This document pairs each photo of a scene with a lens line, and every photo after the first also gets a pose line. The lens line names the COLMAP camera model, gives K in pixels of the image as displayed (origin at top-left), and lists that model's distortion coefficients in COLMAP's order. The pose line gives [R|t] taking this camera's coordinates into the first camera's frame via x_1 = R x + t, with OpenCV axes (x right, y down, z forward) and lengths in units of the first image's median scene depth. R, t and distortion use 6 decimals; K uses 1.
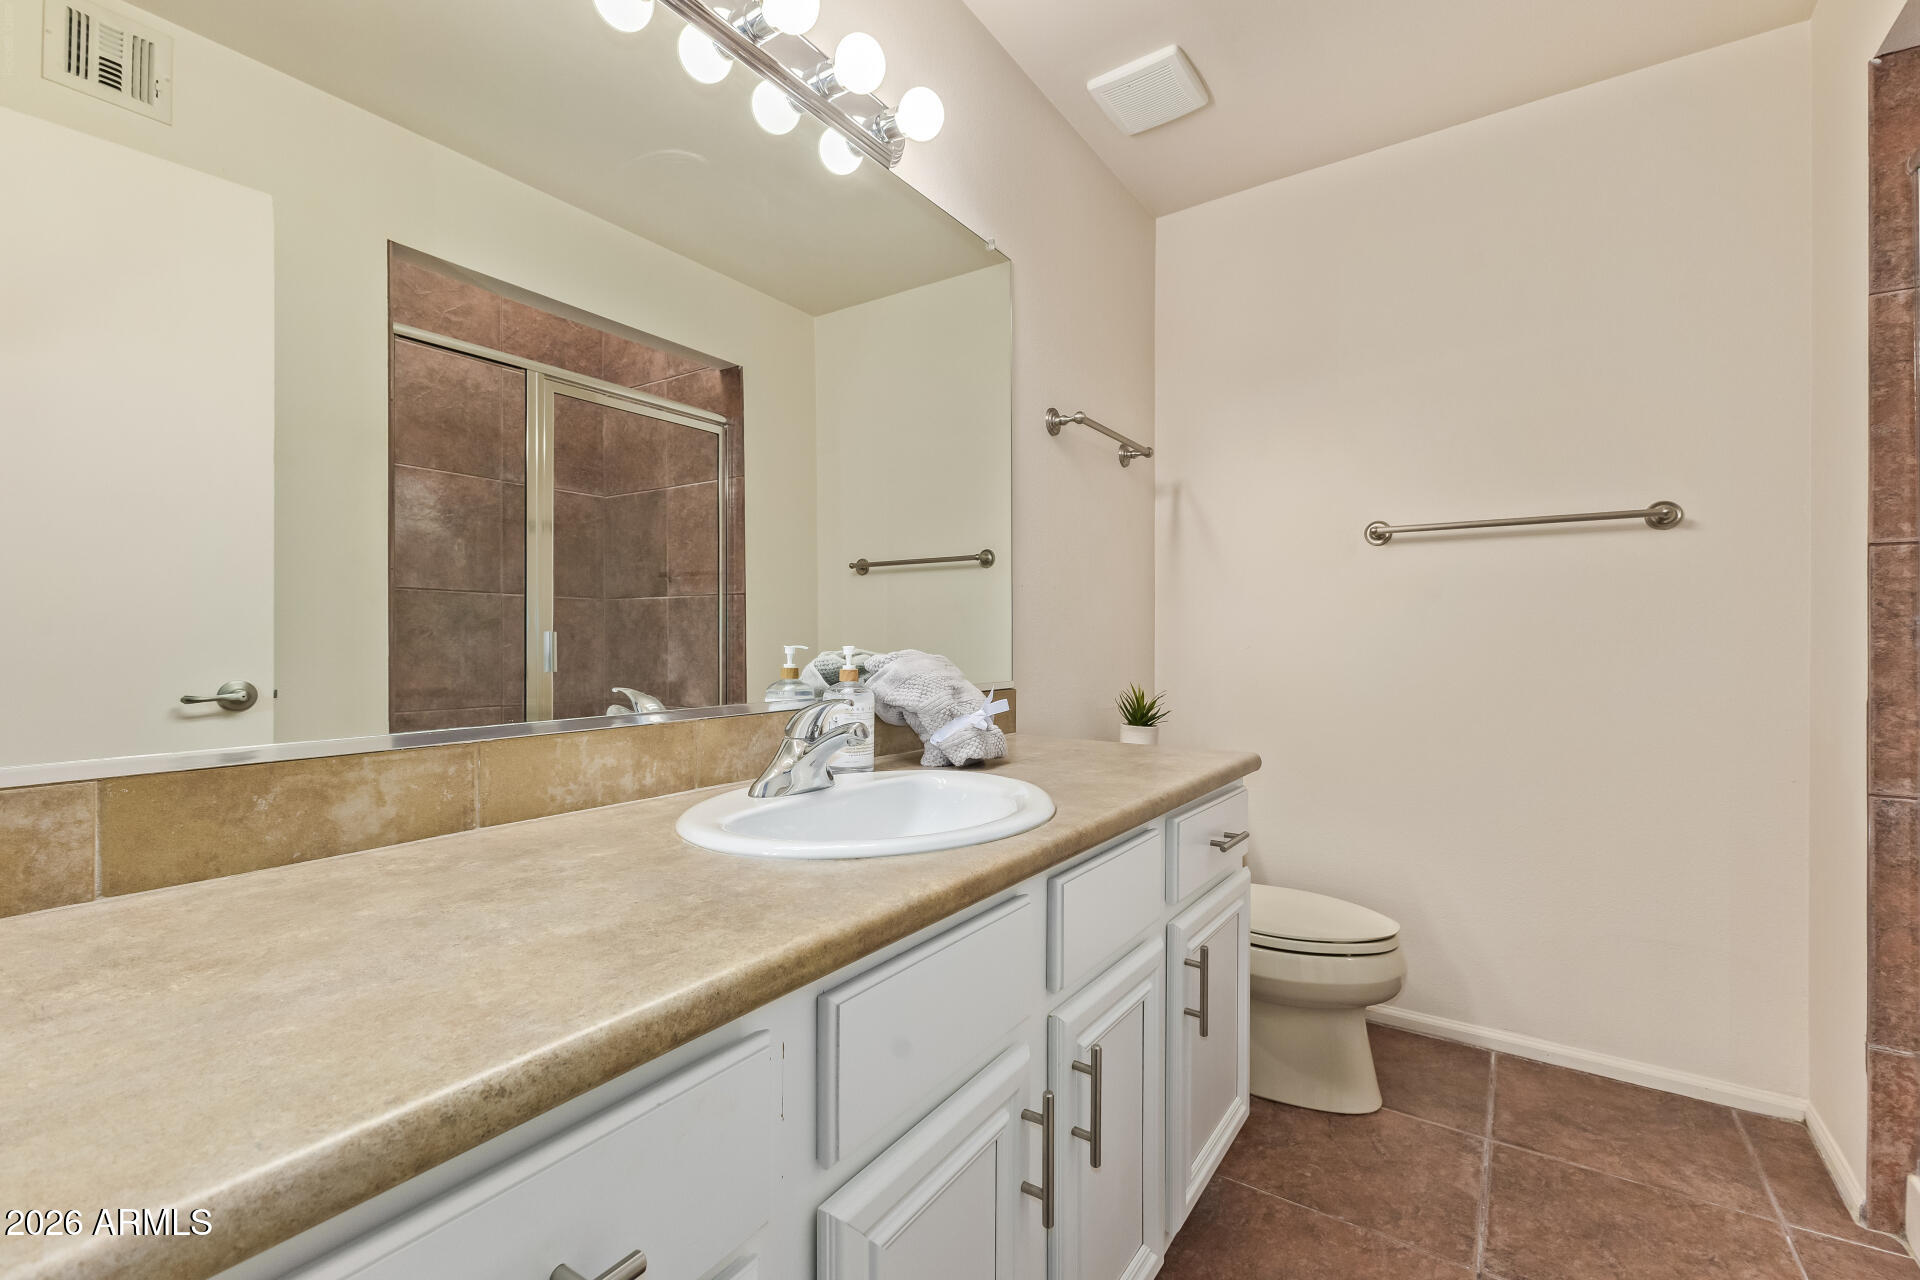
lens RADIAL K [[830.6, 0, 963.7], [0, 830.6, 637.3], [0, 0, 1]] dist [0.012561, -0.005558]
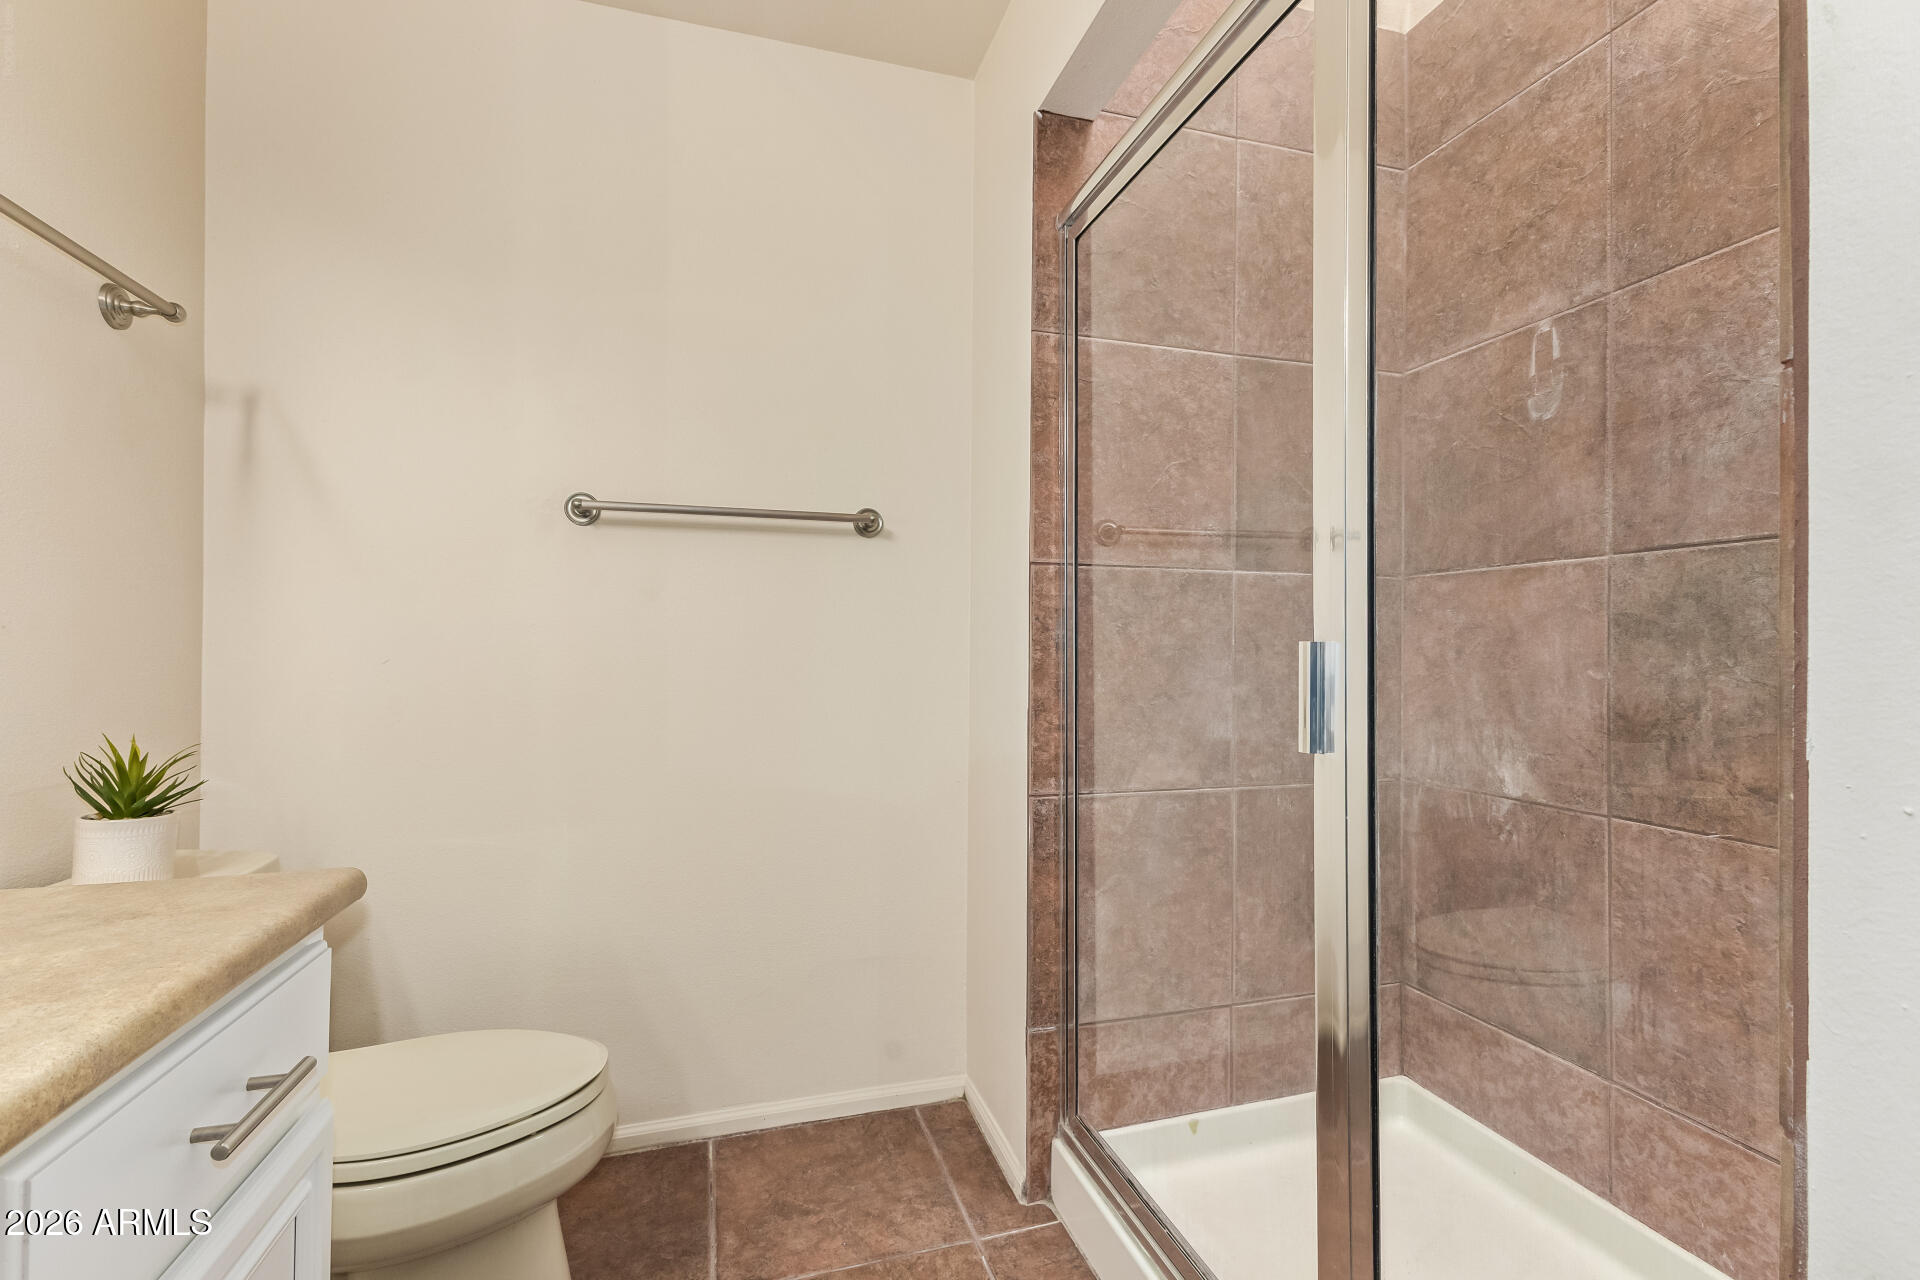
lens RADIAL K [[830.6, 0, 963.7], [0, 830.6, 637.3], [0, 0, 1]] dist [0.012561, -0.005558]
pose [[0.628050, 0.009301, 0.778117, 0.185614], [-0.003463, 0.999952, -0.009158, -0.004966], [-0.778165, 0.003057, 0.628052, 0.372060]]
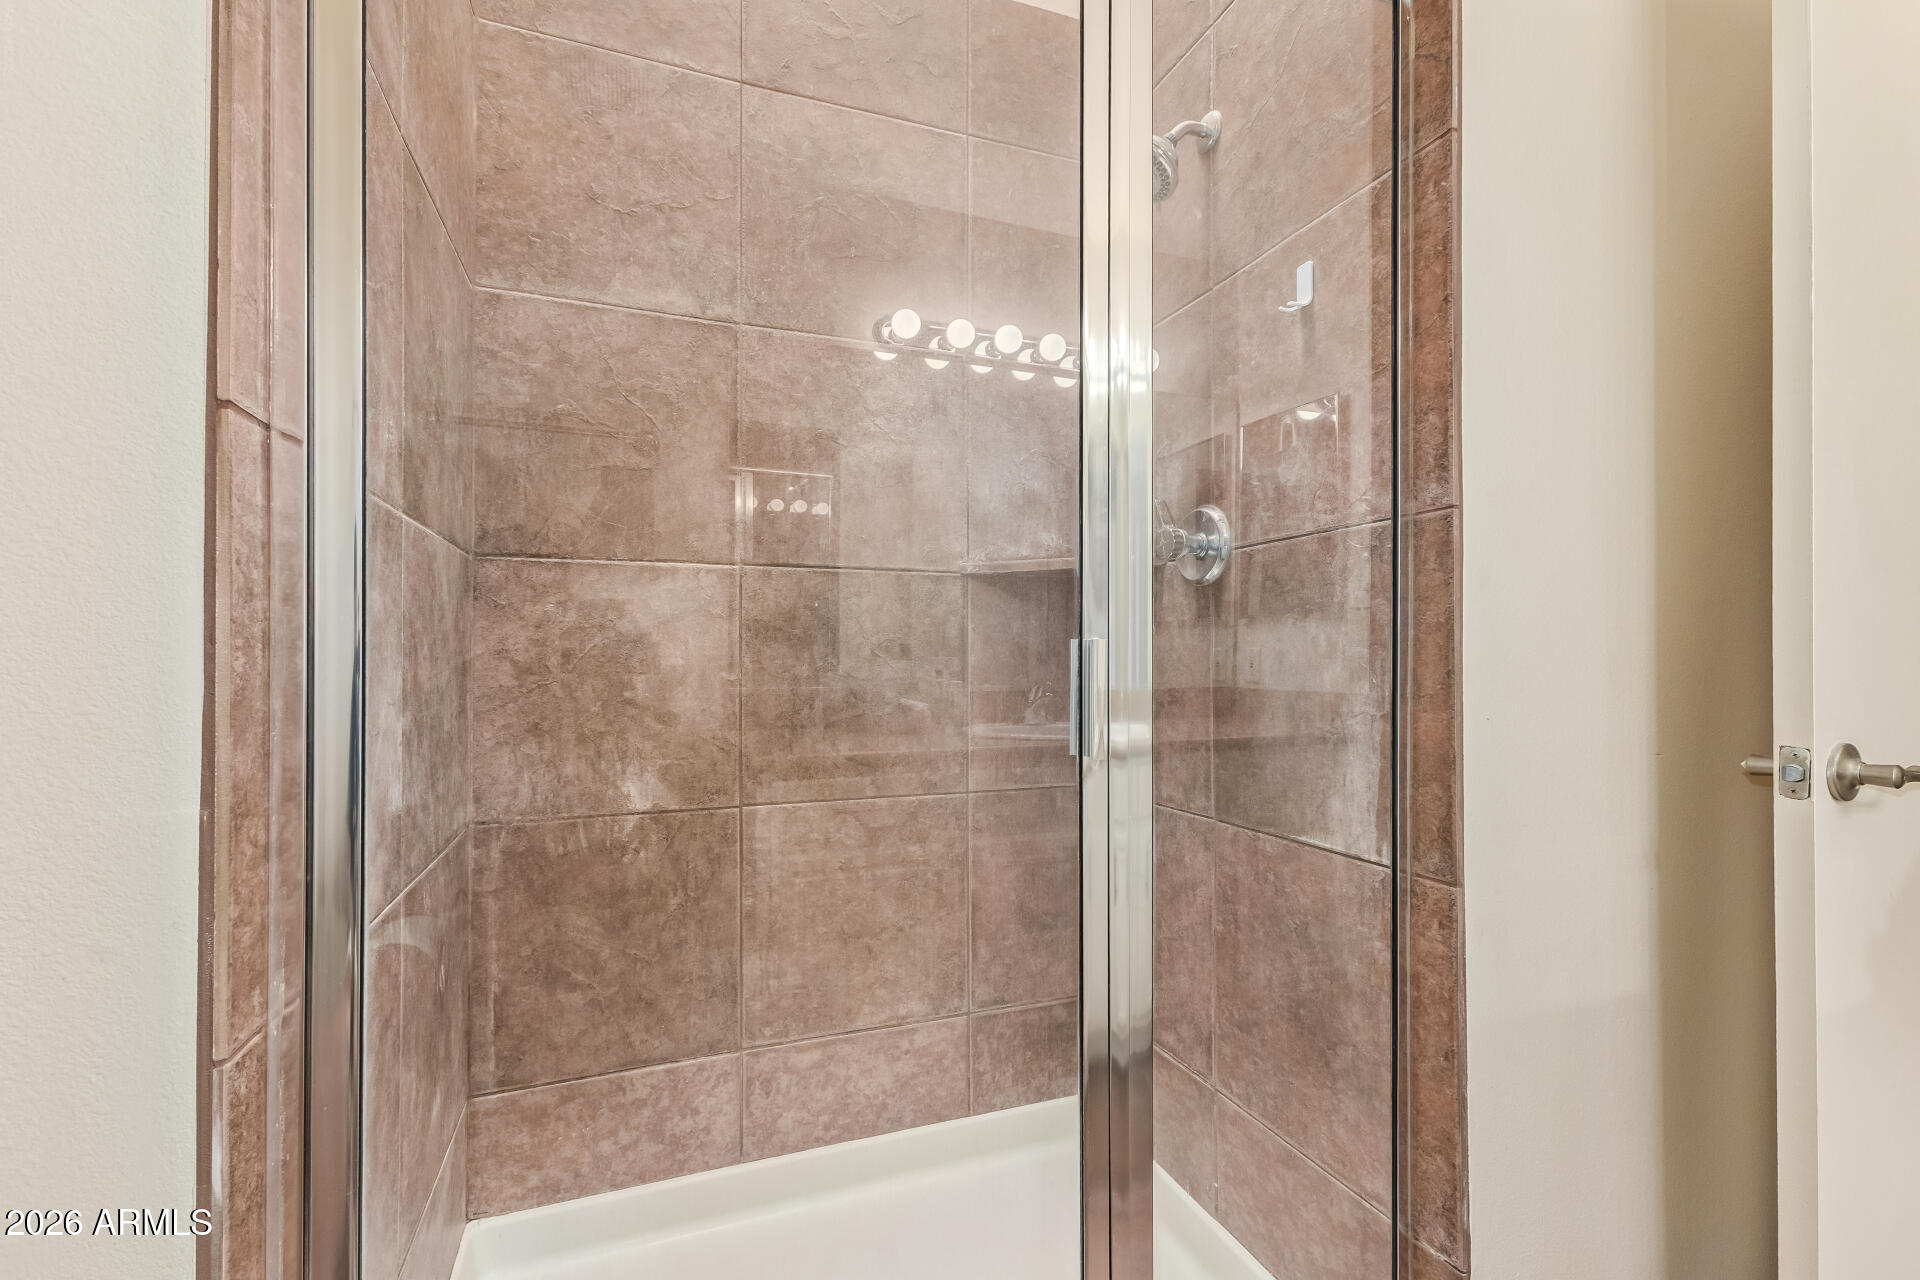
lens RADIAL K [[830.6, 0, 963.7], [0, 830.6, 637.3], [0, 0, 1]] dist [0.012561, -0.005558]
pose [[-0.815144, 0.001714, 0.579256, 0.342242], [-0.006402, 0.999908, -0.011968, -0.007091], [-0.579223, -0.013464, -0.815058, 0.660318]]
